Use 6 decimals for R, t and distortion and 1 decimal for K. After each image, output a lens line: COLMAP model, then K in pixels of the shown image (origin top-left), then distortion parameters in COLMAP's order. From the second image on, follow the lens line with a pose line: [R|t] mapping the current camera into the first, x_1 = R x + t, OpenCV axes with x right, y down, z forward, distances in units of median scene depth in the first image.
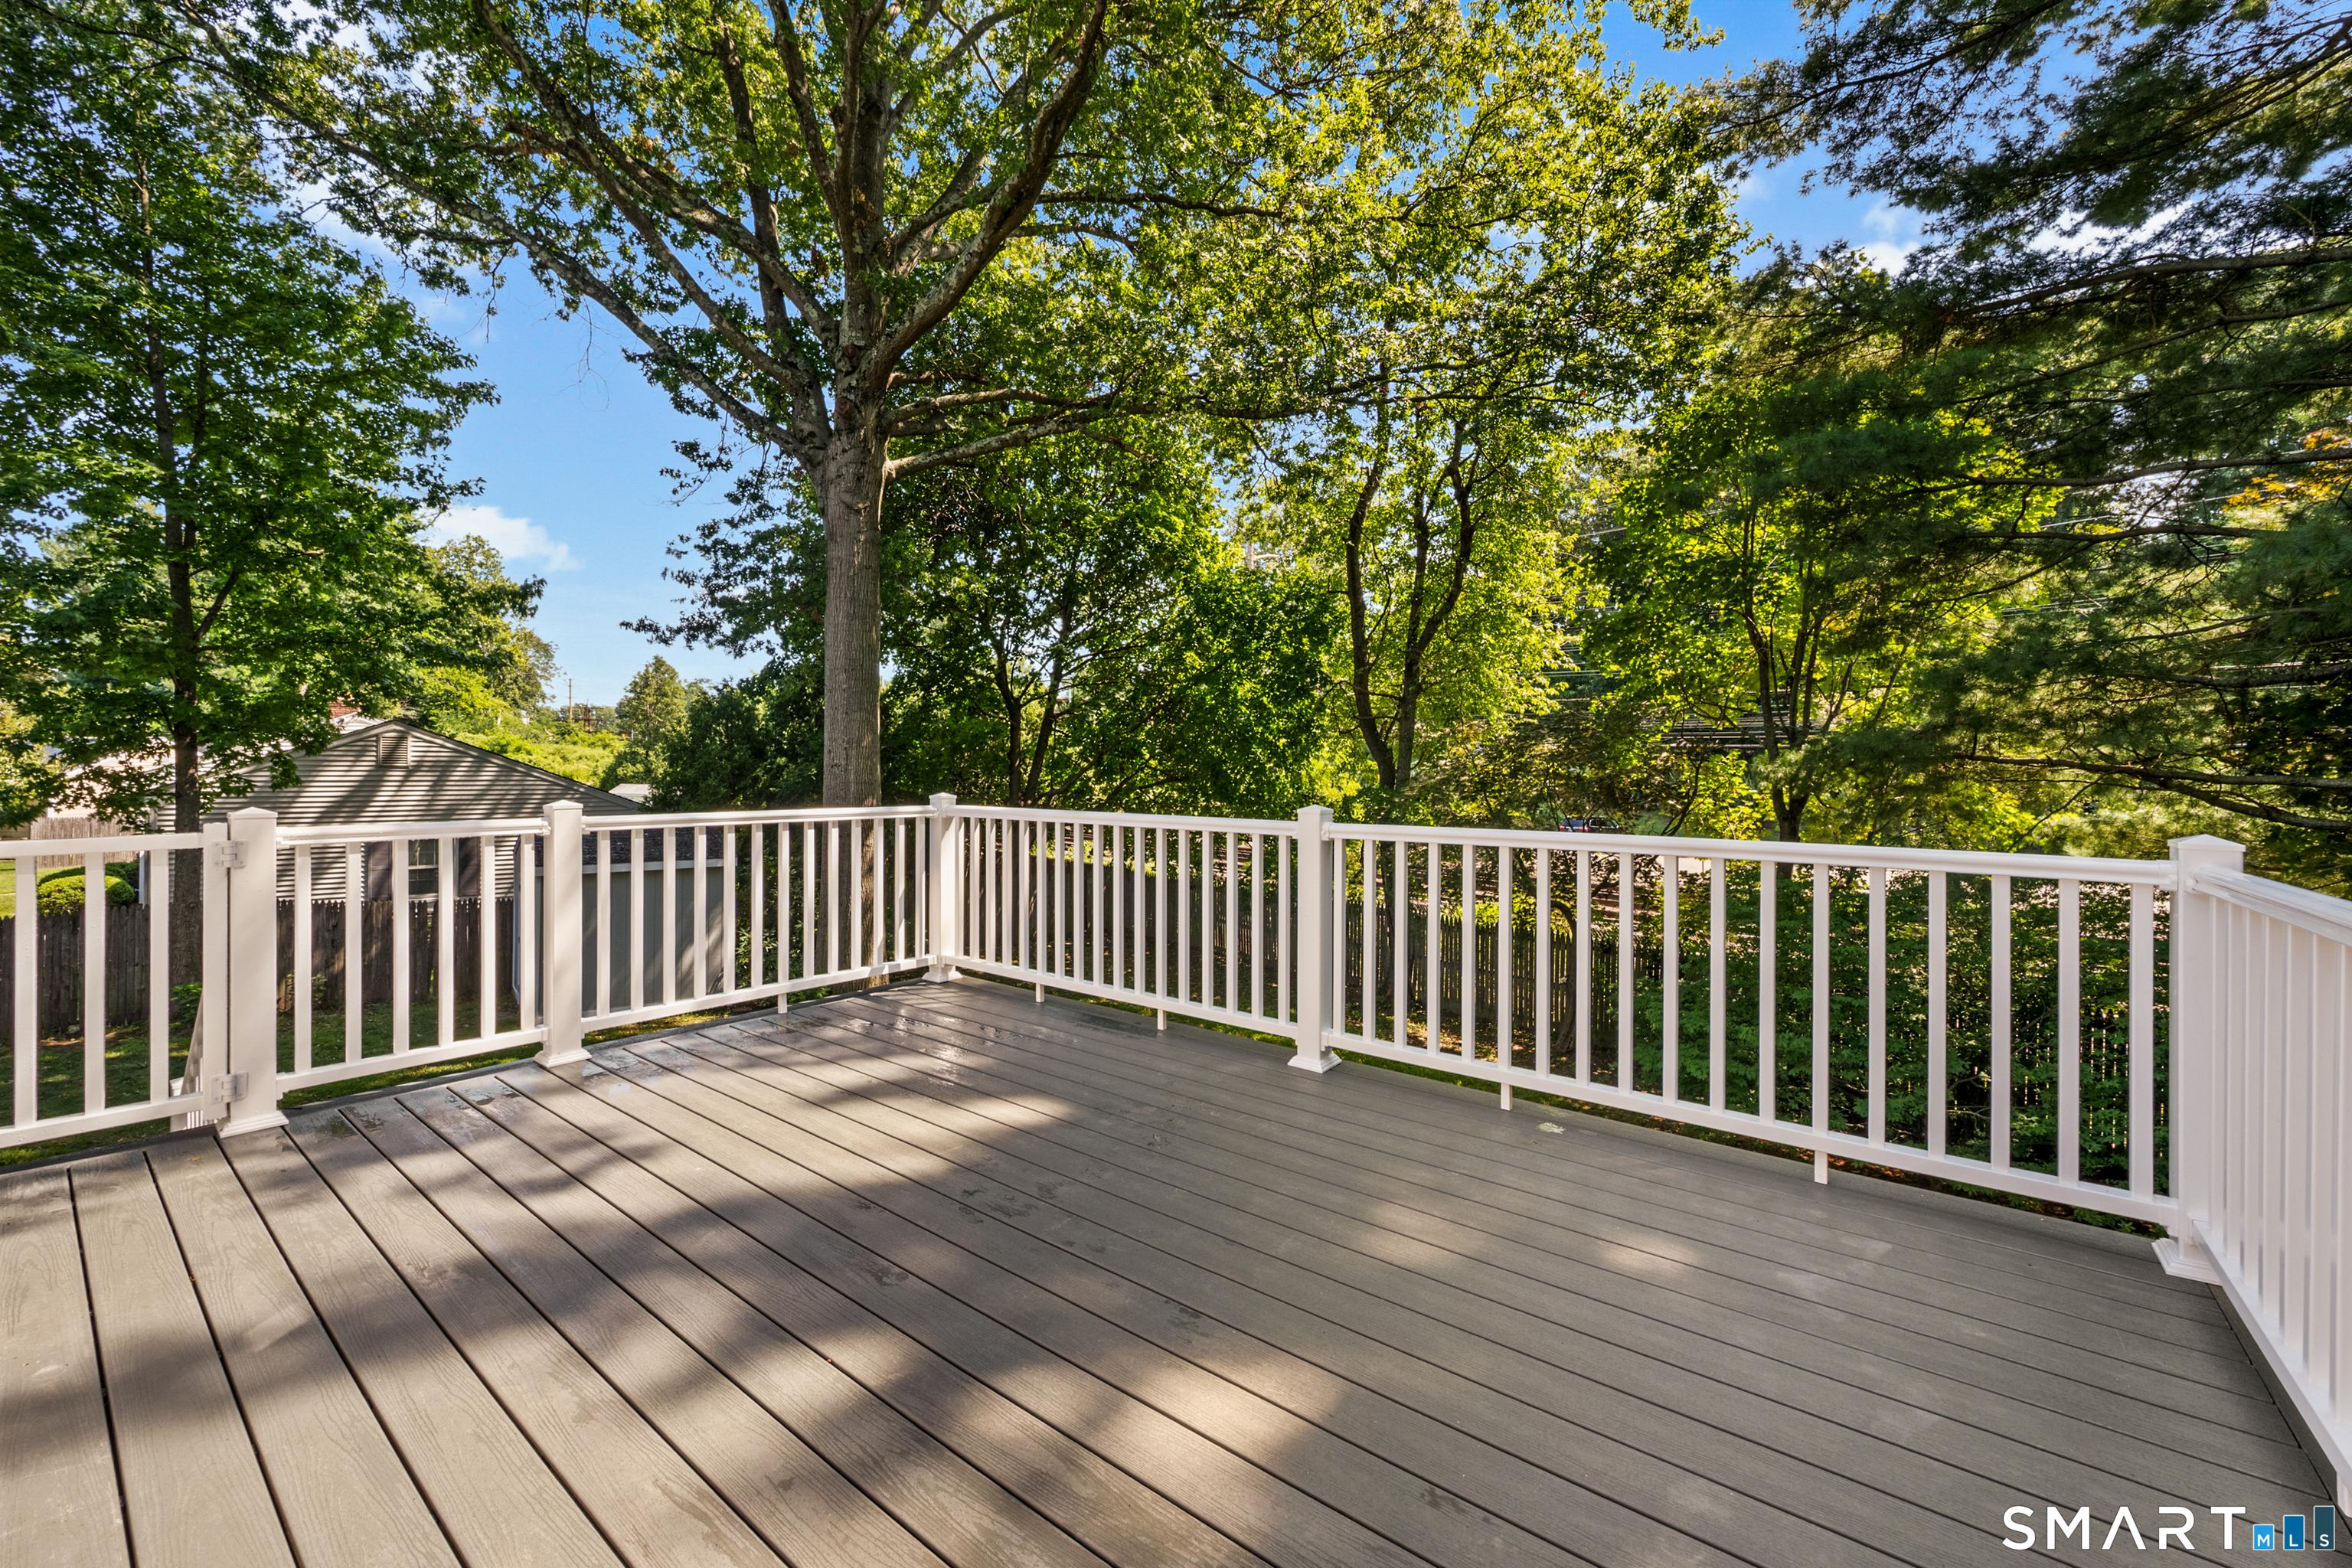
lens RADIAL K [[930.0, 0, 1174.7], [0, 930.0, 750.3], [0, 0, 1]] dist [-0.000490, -0.000058]
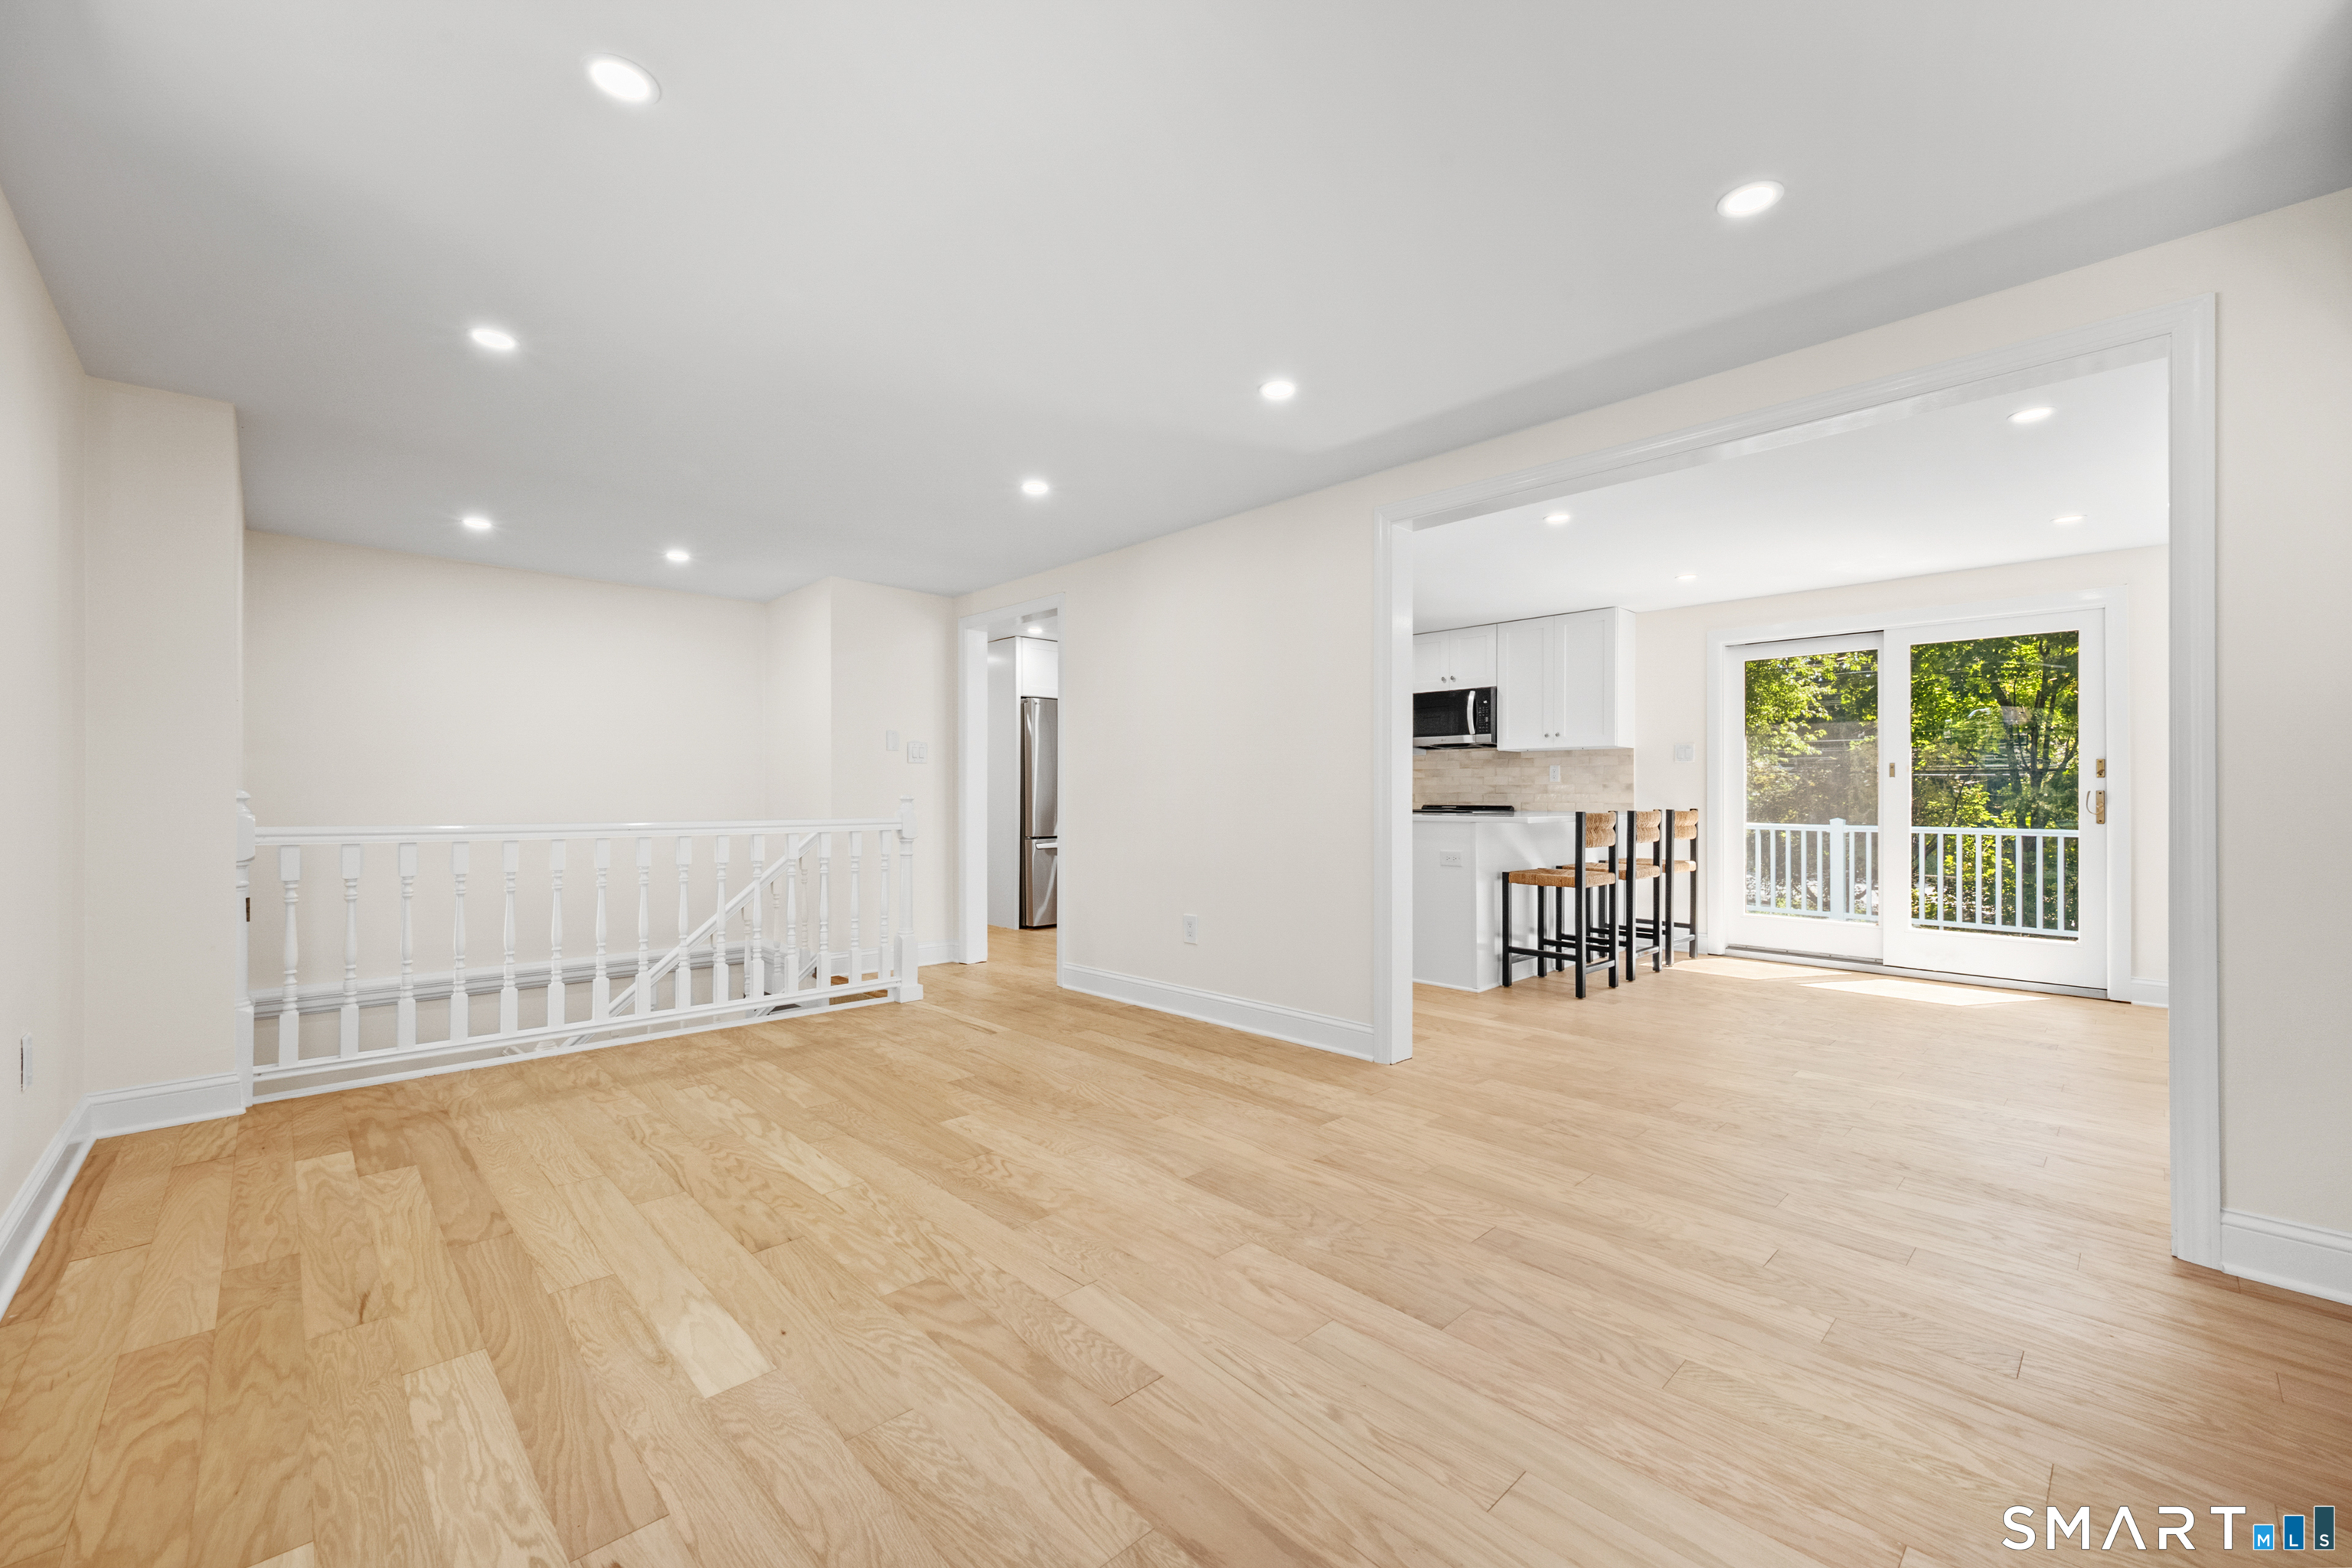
lens RADIAL K [[937.5, 0, 1176.0], [0, 937.5, 784.0], [0, 0, 1]] dist [-0.000343, -0.000176]
pose [[0.990713, -0.001455, -0.135962, -0.287699], [0.002378, 0.999975, 0.006626, -0.011271], [0.135949, -0.006888, 0.990692, -0.382516]]
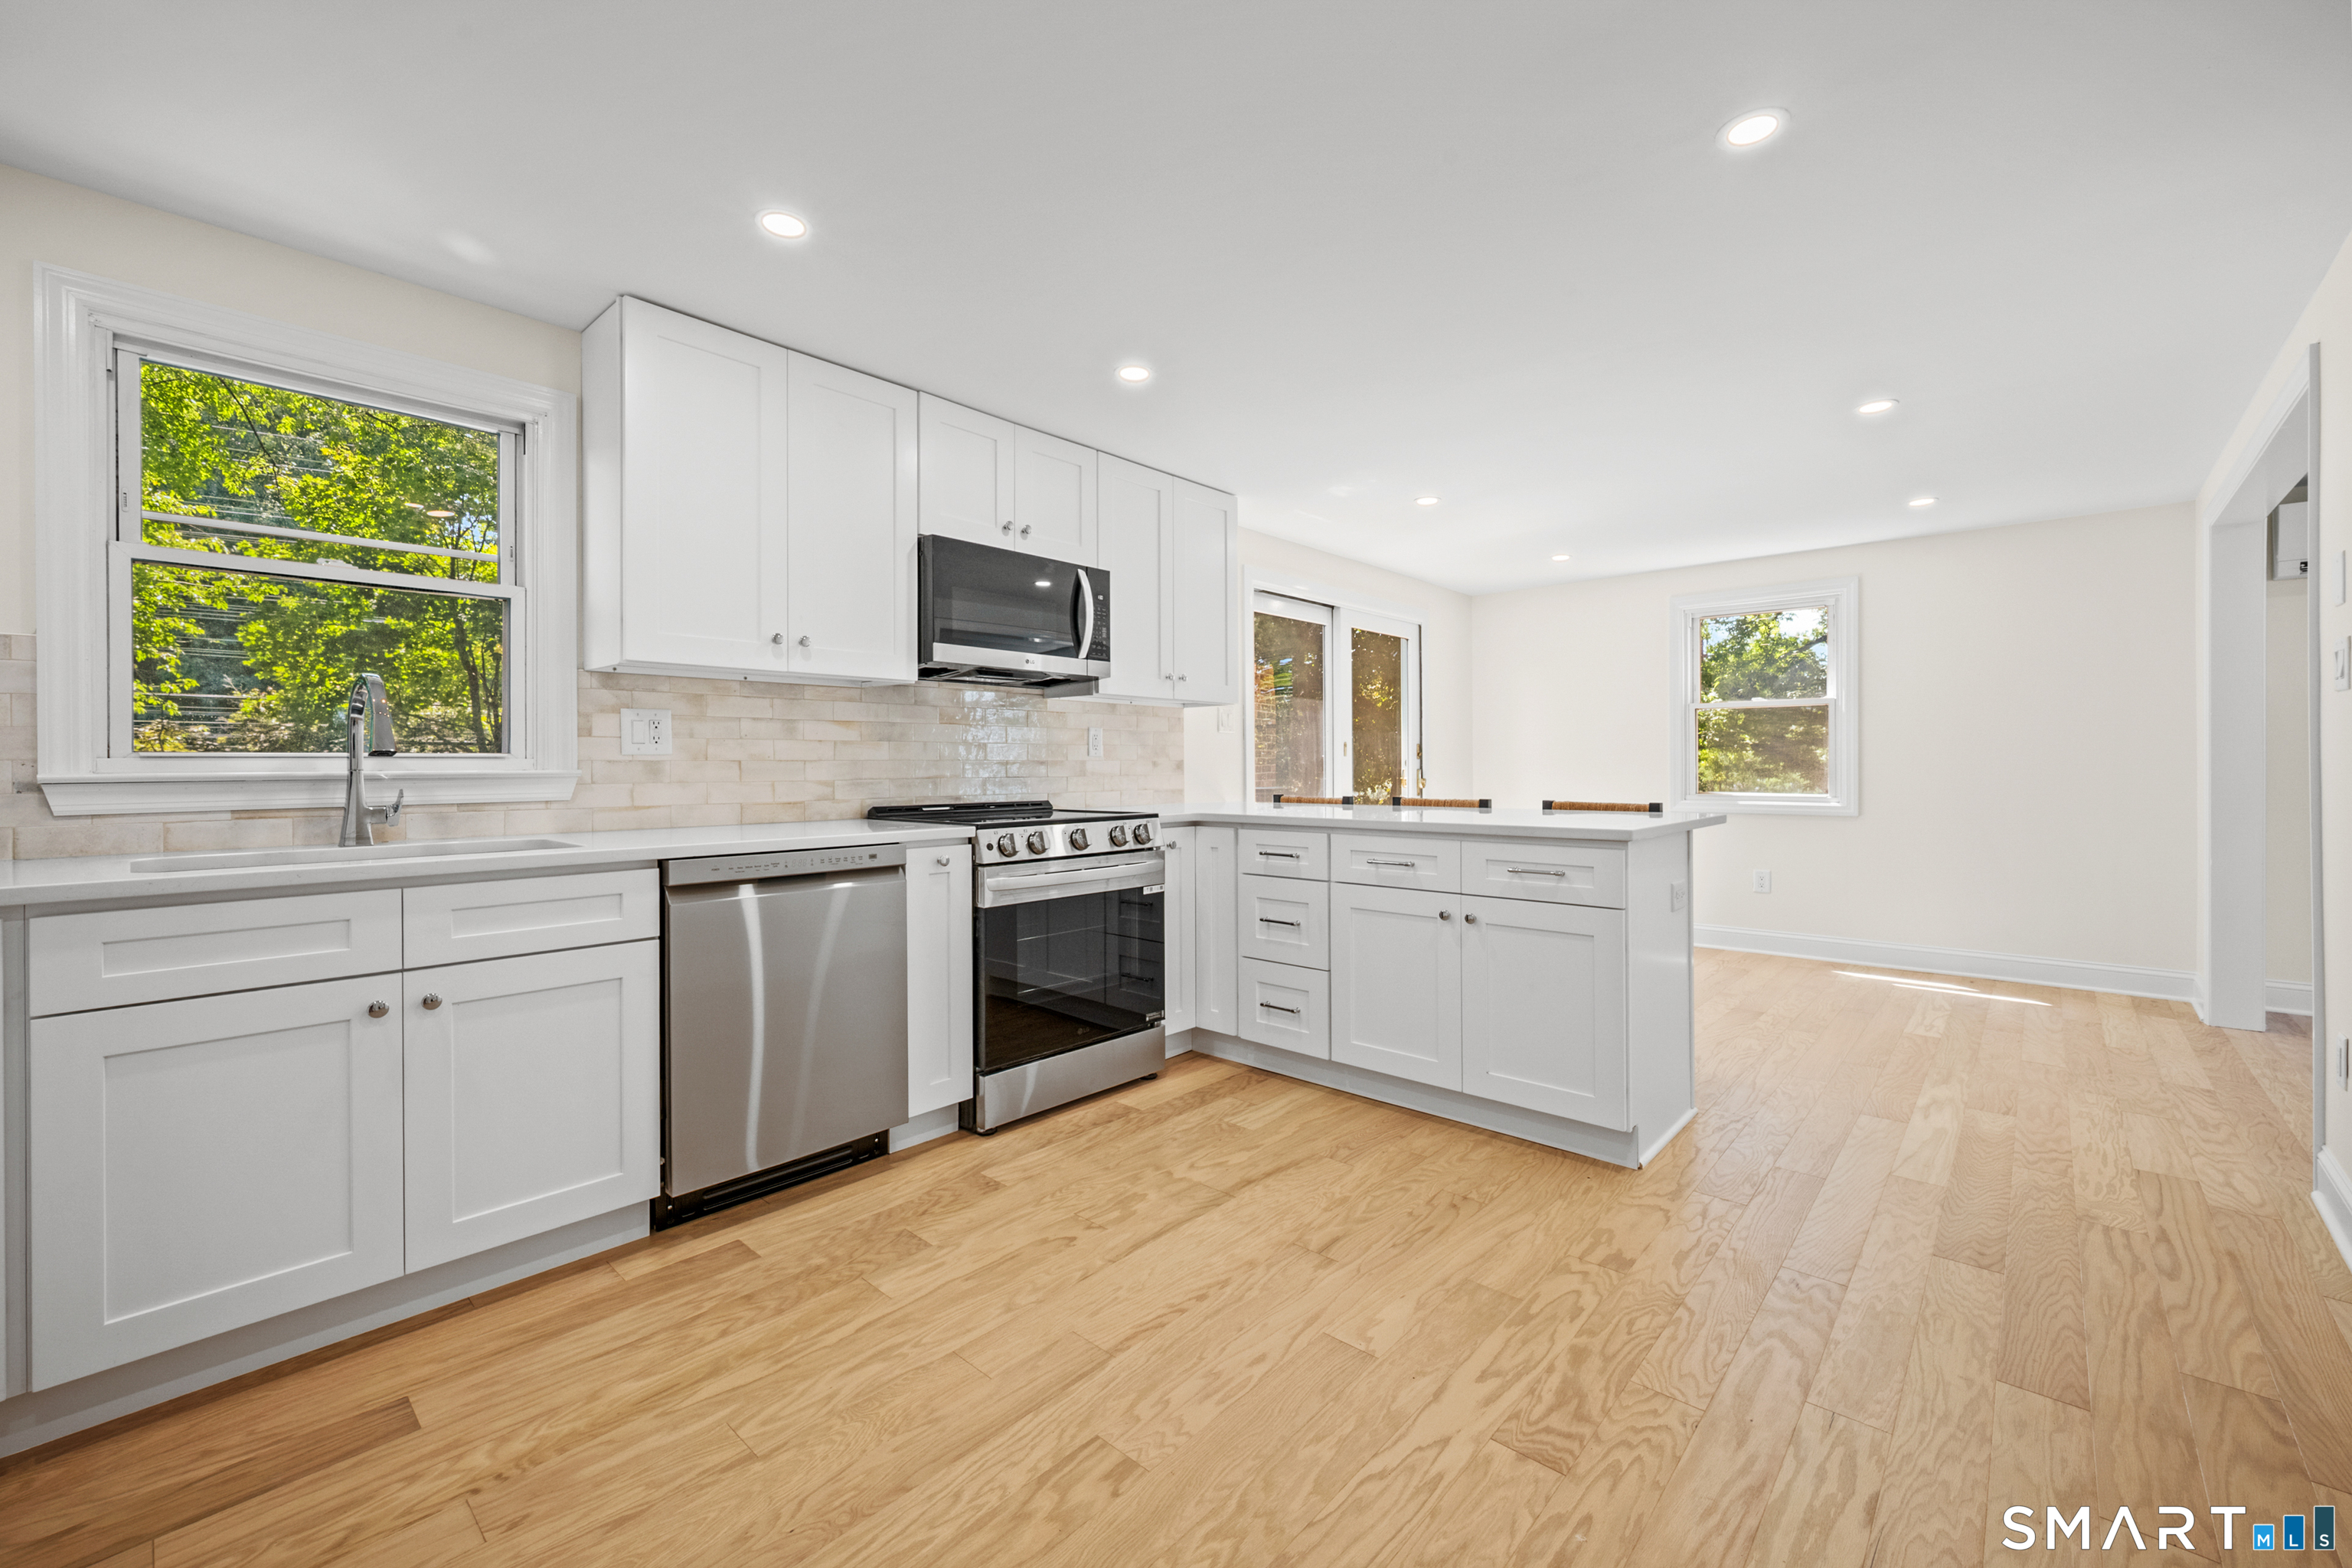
lens RADIAL K [[954.5, 0, 1167.5], [0, 954.5, 768.5], [0, 0, 1]] dist [-0.014475, 0.004751]
pose [[0.073424, -0.004439, 0.997291, -0.427747], [-0.014491, 0.999880, 0.005517, -0.007323], [-0.997196, -0.014857, 0.073350, 0.035963]]
